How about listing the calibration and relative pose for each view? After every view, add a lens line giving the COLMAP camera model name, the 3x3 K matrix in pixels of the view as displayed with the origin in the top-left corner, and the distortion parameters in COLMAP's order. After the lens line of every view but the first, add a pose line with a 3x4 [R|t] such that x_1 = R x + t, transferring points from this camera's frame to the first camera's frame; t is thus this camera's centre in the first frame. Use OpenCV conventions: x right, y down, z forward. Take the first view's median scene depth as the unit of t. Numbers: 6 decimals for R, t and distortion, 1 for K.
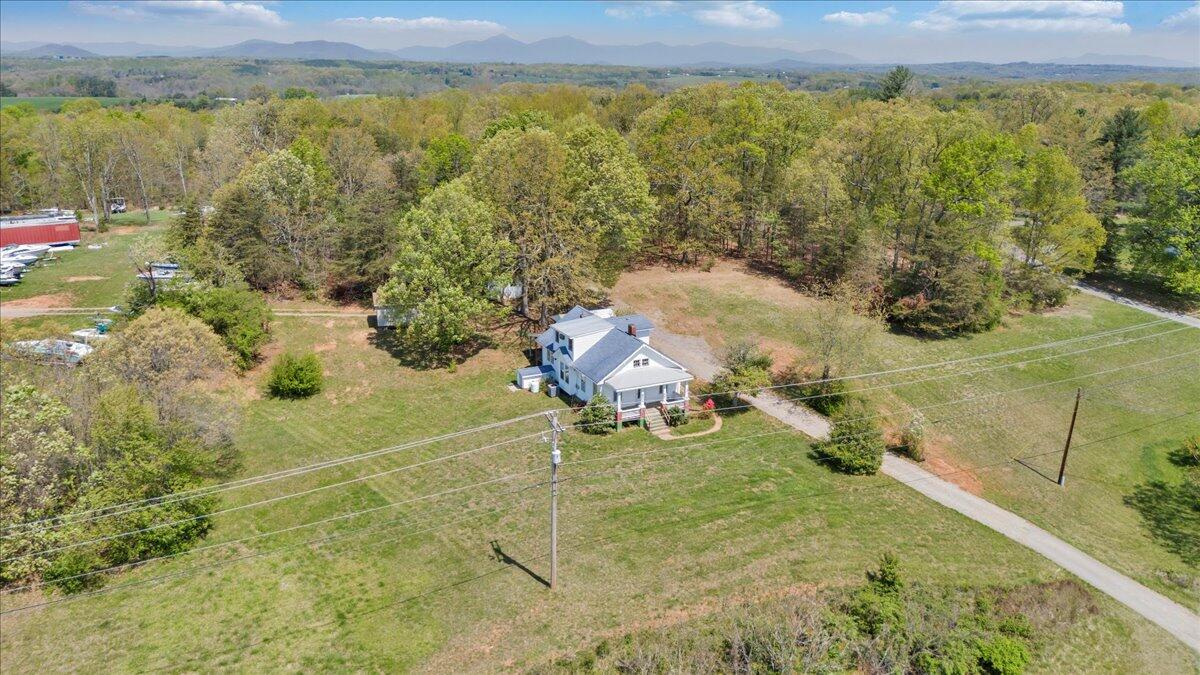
lens RADIAL K [[891.3, 0, 605.1], [0, 891.3, 334.5], [0, 0, 1]] dist [0.060461, -0.050194]
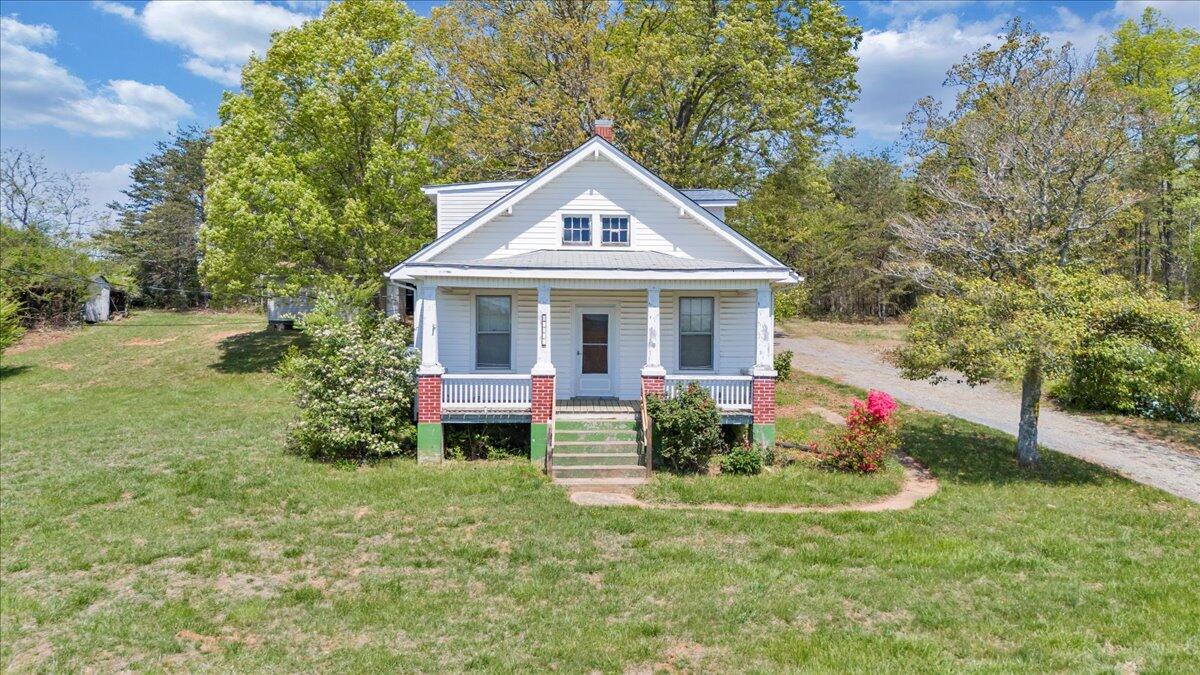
lens RADIAL K [[891.3, 0, 605.8], [0, 891.3, 333.8], [0, 0, 1]] dist [0.060461, -0.050194]
pose [[0.912600, 0.001346, -0.408852, 0.133541], [-0.120053, 0.956795, -0.264822, 0.115514], [0.390831, 0.290760, 0.873332, 0.703227]]
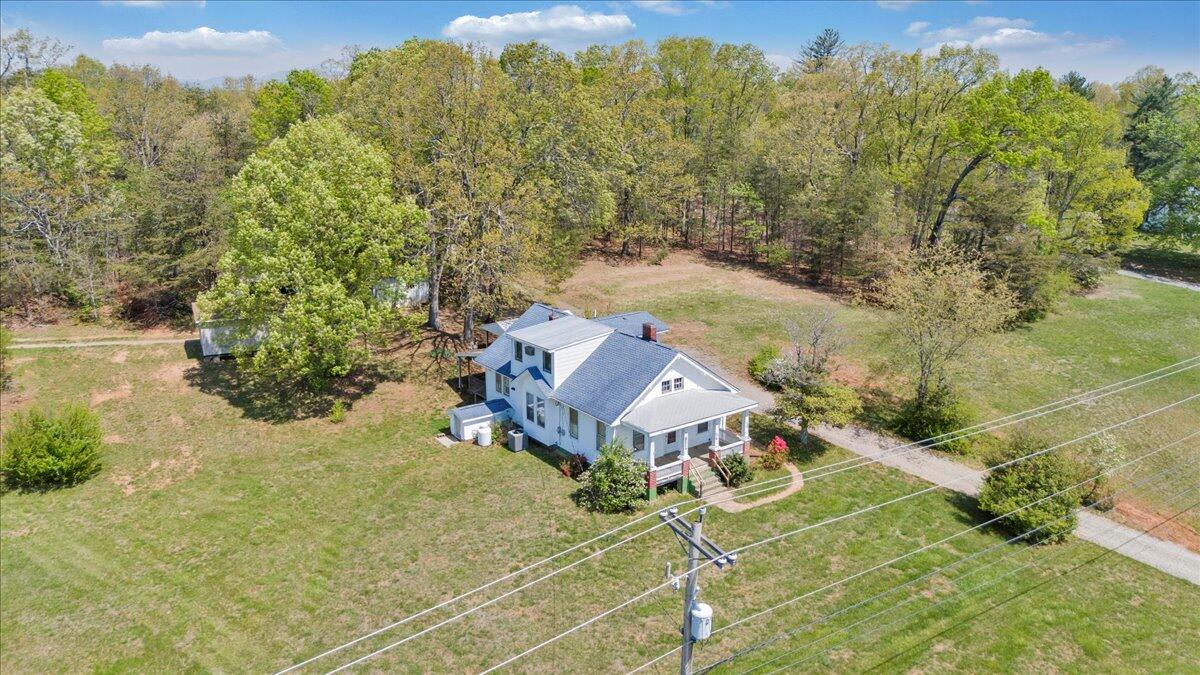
lens RADIAL K [[891.3, 0, 597.7], [0, 891.3, 347.6], [0, 0, 1]] dist [0.060461, -0.050194]
pose [[0.984043, -0.055112, 0.169181, -0.098594], [0.058320, 0.998199, -0.014052, 0.010831], [-0.168102, 0.023694, 0.985485, 0.370742]]
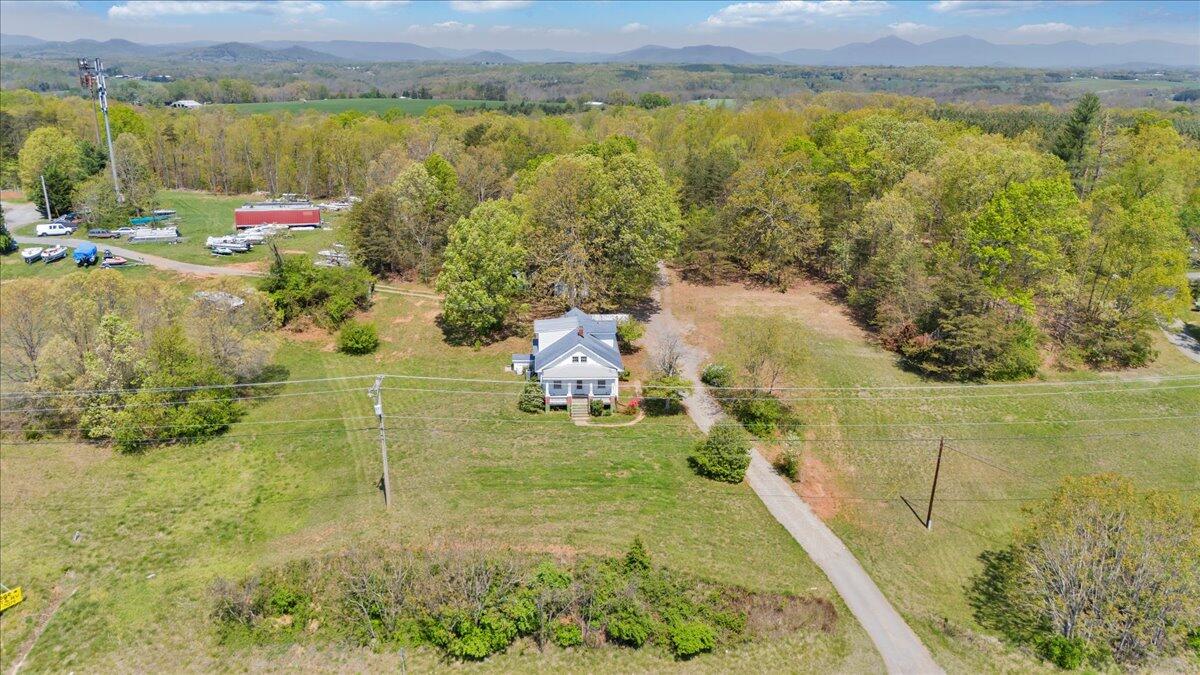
lens RADIAL K [[891.3, 0, 602.6], [0, 891.3, 333.1], [0, 0, 1]] dist [0.060461, -0.050194]
pose [[0.919012, 0.114555, -0.377218, 0.458490], [-0.116159, 0.993057, 0.018581, -0.025464], [0.376727, 0.026741, 0.925938, -0.076822]]
